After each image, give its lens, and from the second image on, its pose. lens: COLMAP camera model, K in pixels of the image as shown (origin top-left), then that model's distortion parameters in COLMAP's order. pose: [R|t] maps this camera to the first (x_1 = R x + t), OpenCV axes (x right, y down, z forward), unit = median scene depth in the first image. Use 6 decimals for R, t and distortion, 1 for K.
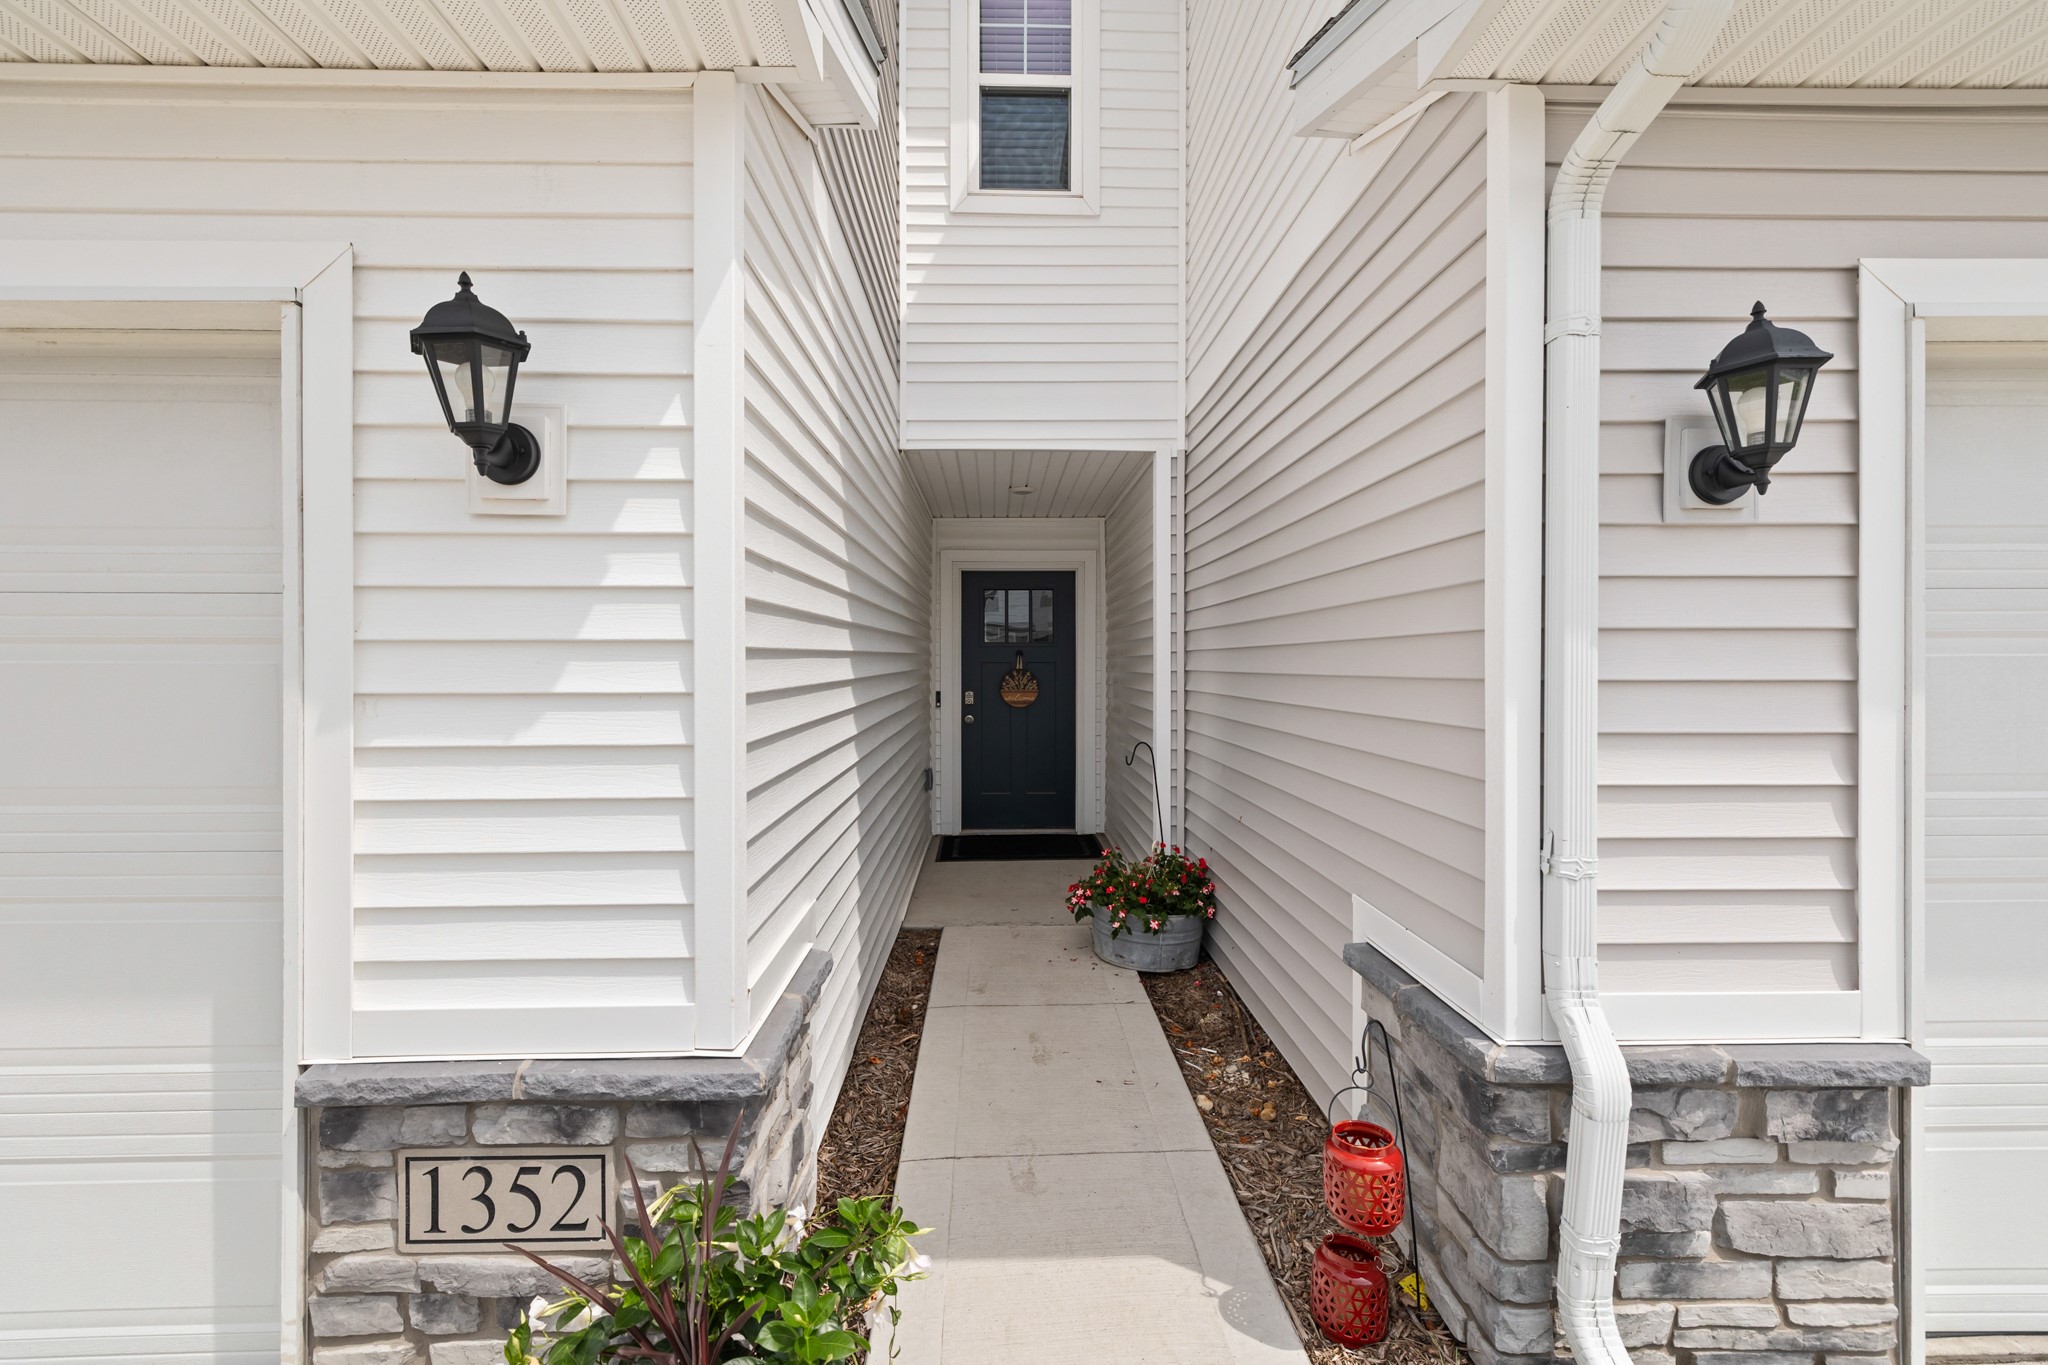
lens RADIAL K [[888.1, 0, 1019.1], [0, 888.1, 658.9], [0, 0, 1]] dist [0.001675, 0.000018]
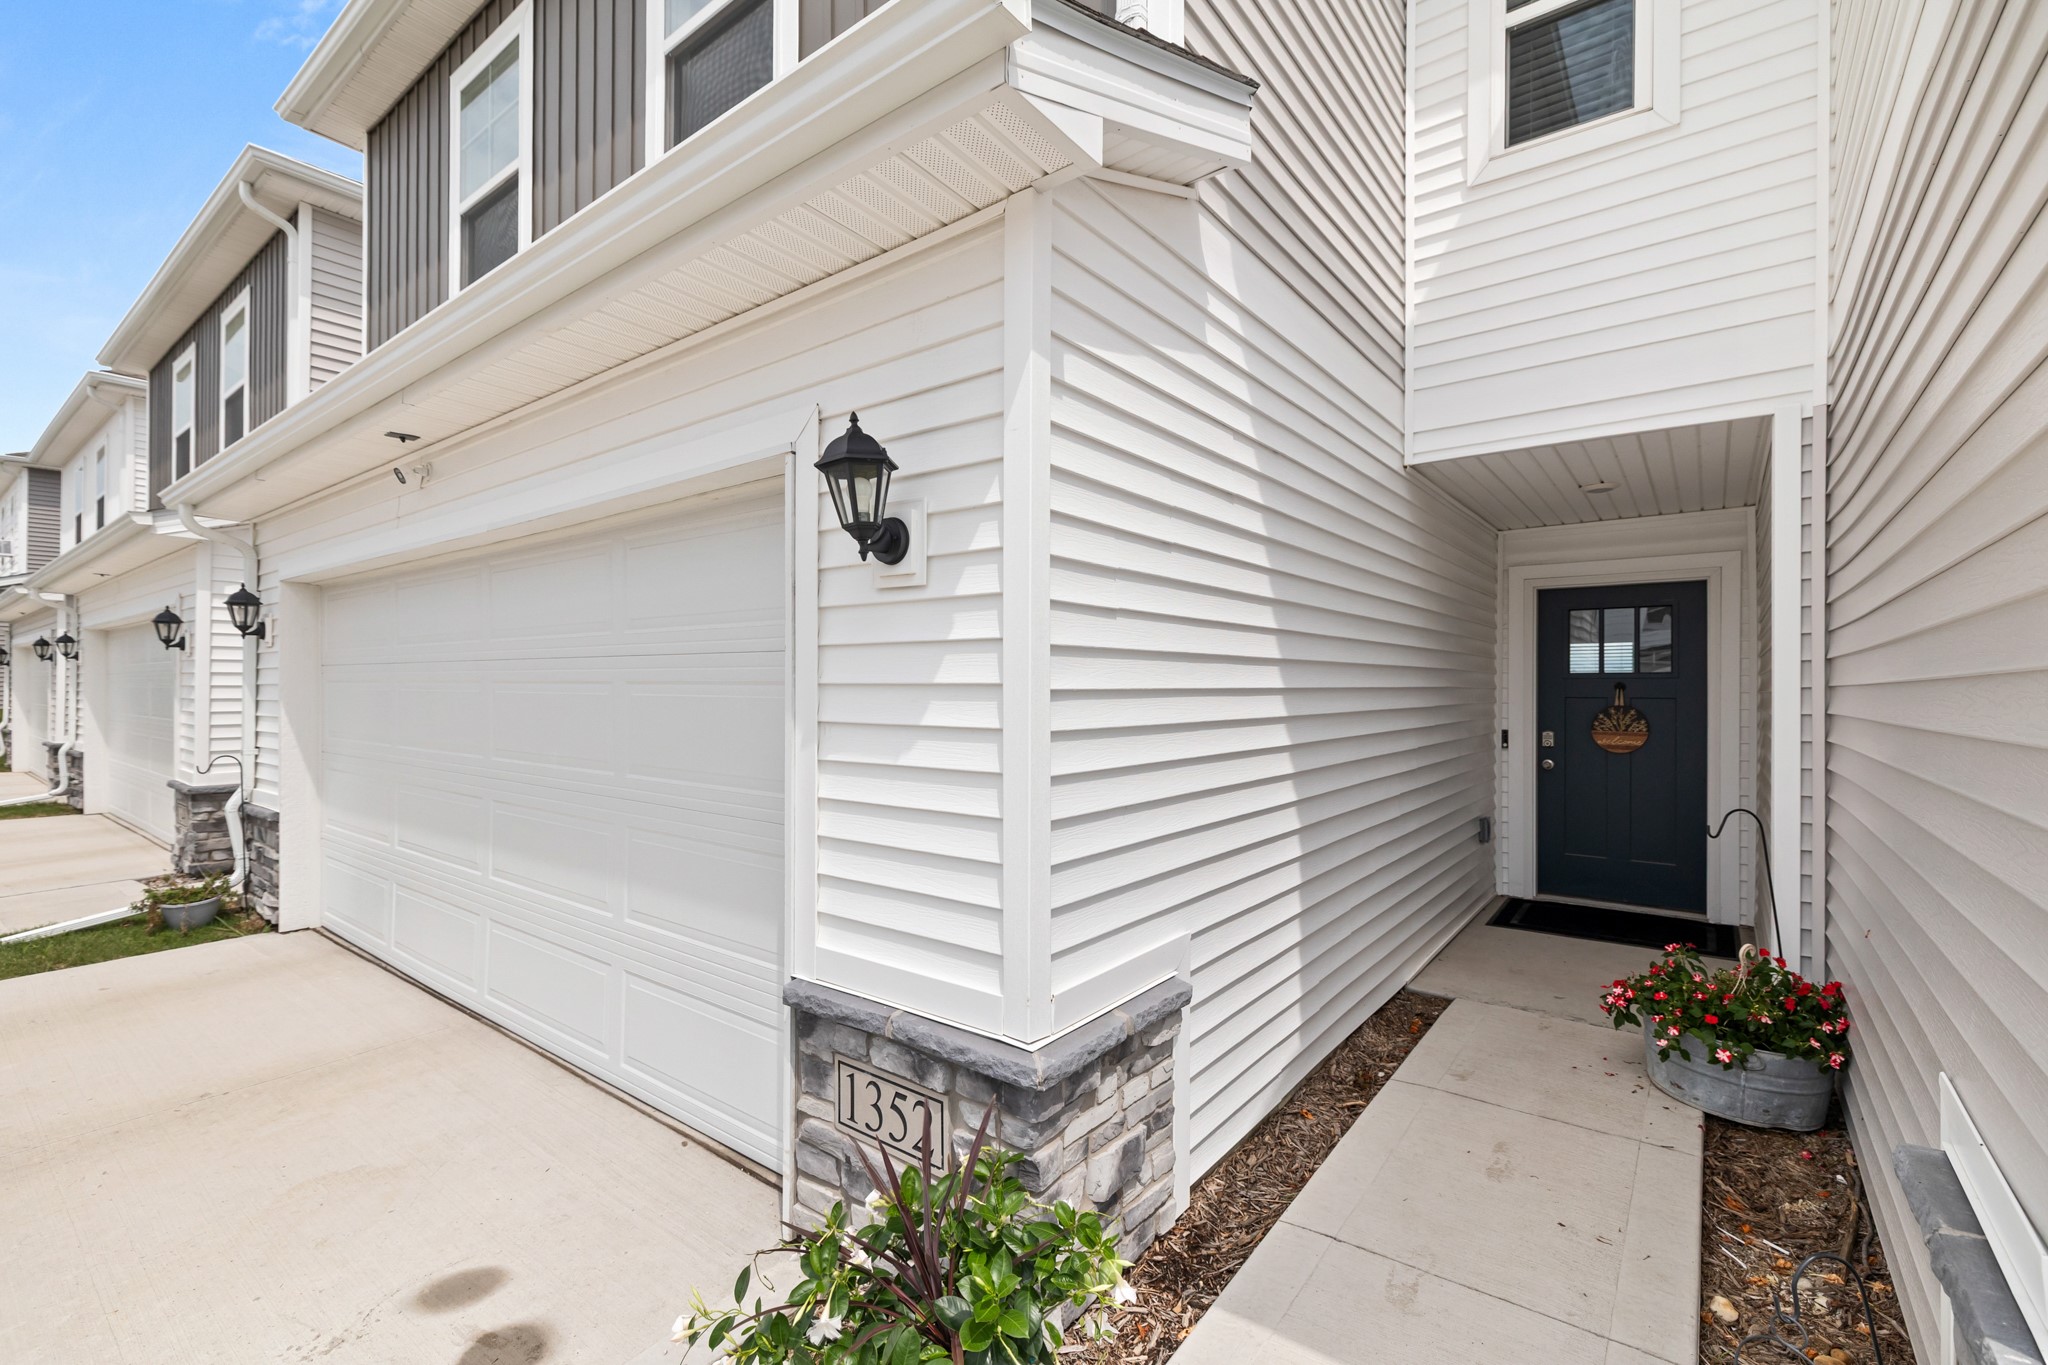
lens RADIAL K [[890.4, 0, 1024.0], [0, 890.4, 682.5], [0, 0, 1]] dist [0.002216, 0.000182]
pose [[0.773307, 0.000862, -0.634031, 0.387466], [-0.004193, 0.999984, -0.003754, -0.018498], [0.634018, 0.005561, 0.773299, 0.107980]]
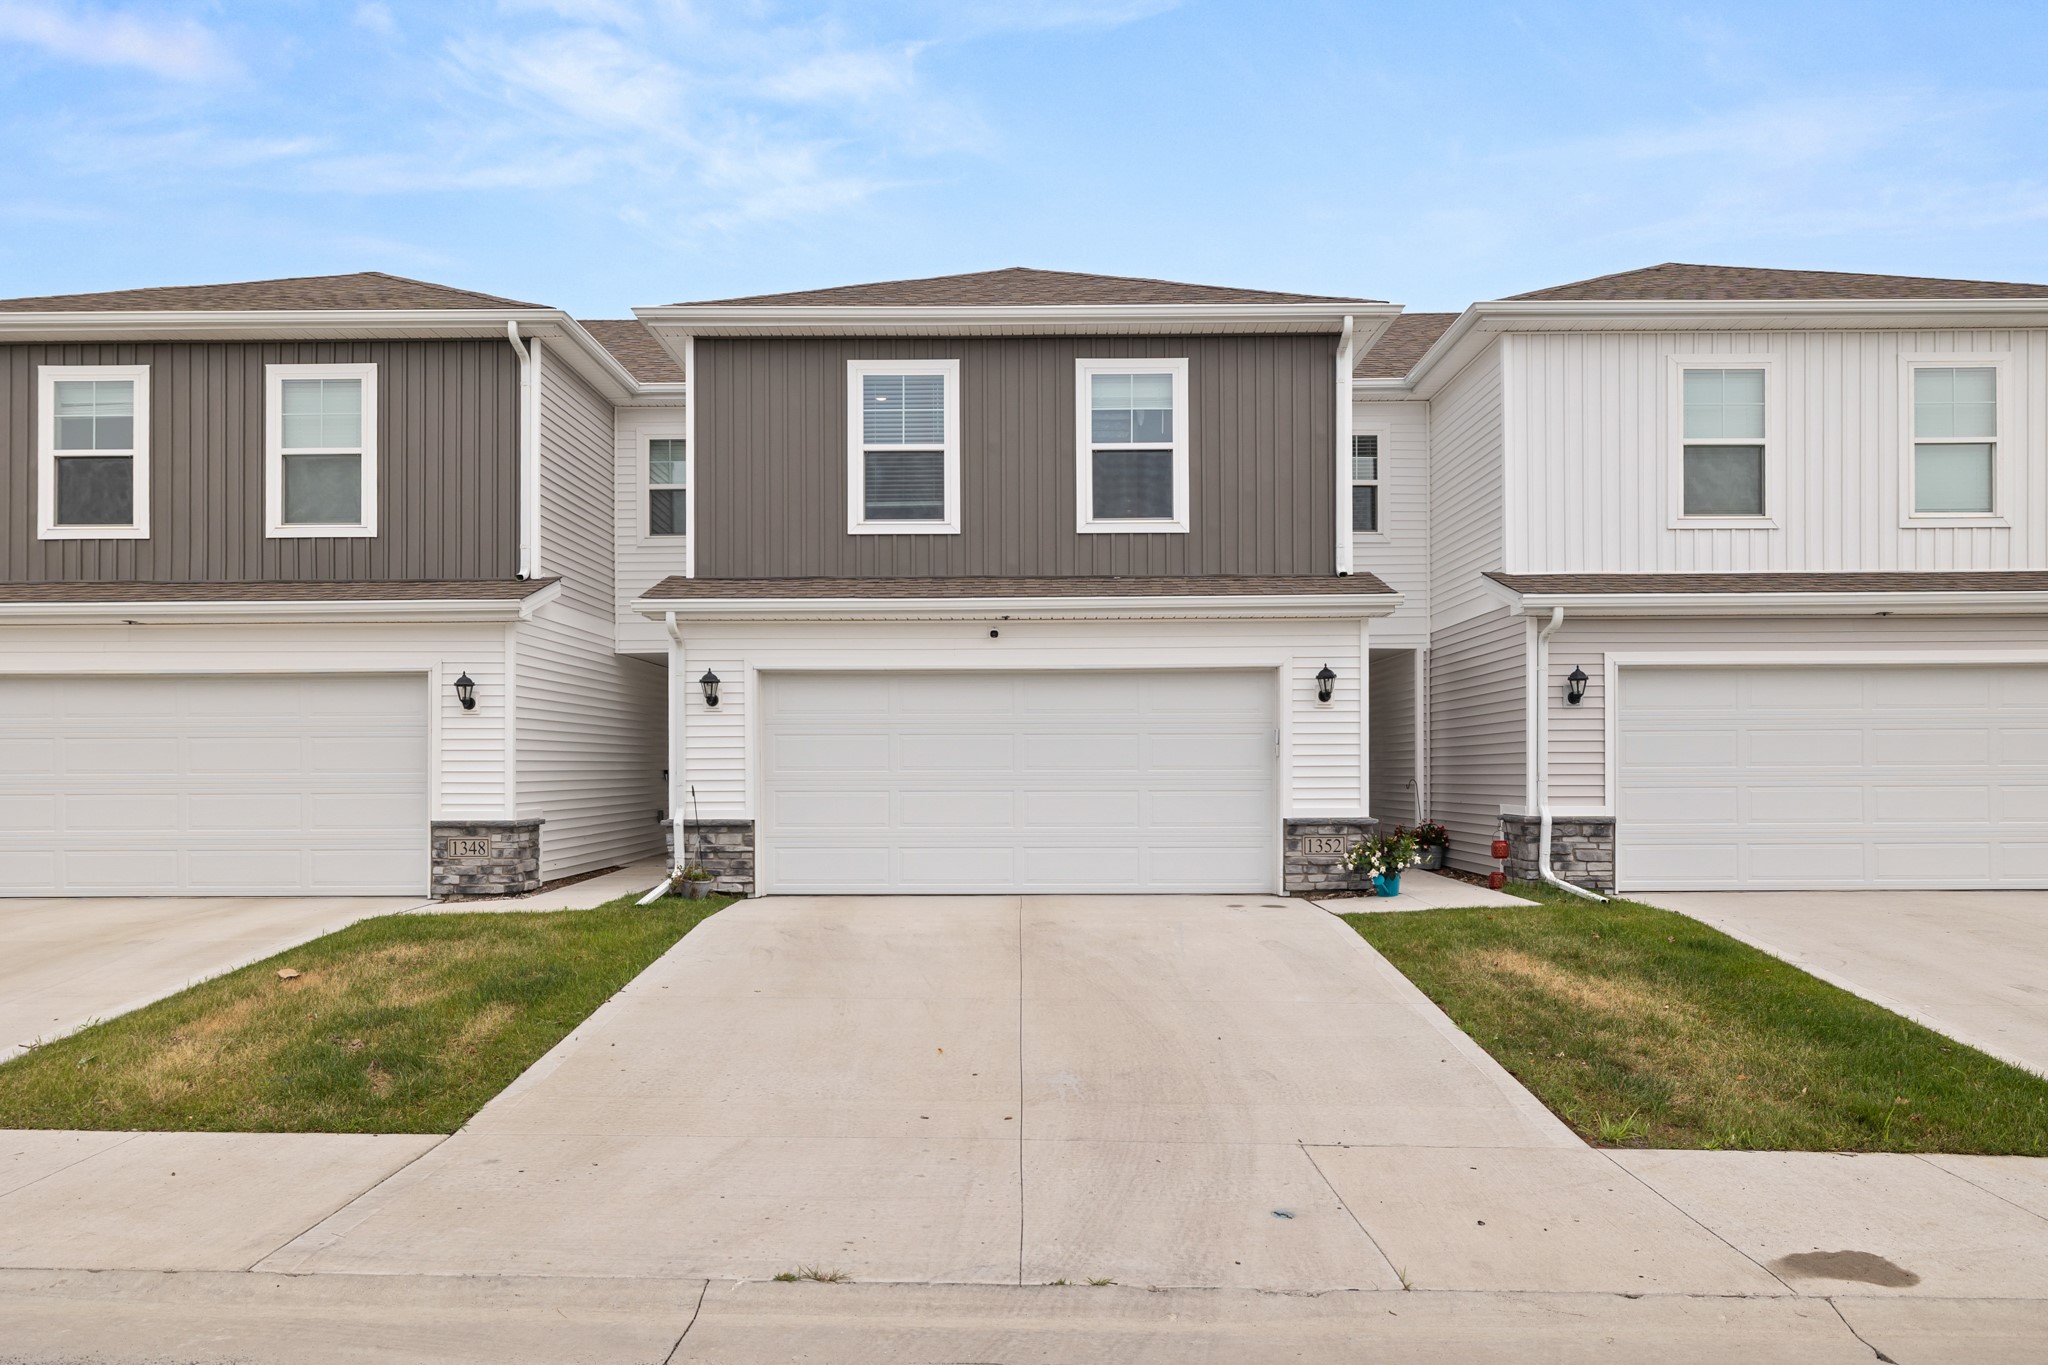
lens RADIAL K [[1315.3, 0, 1017.1], [0, 1315.3, 770.5], [0, 0, 1]] dist [0.001135, -0.000536]
pose [[0.999461, -0.003179, -0.032680, -1.968407], [0.003020, 0.999983, -0.004937, 0.211039], [0.032695, 0.004836, 0.999454, -6.150037]]
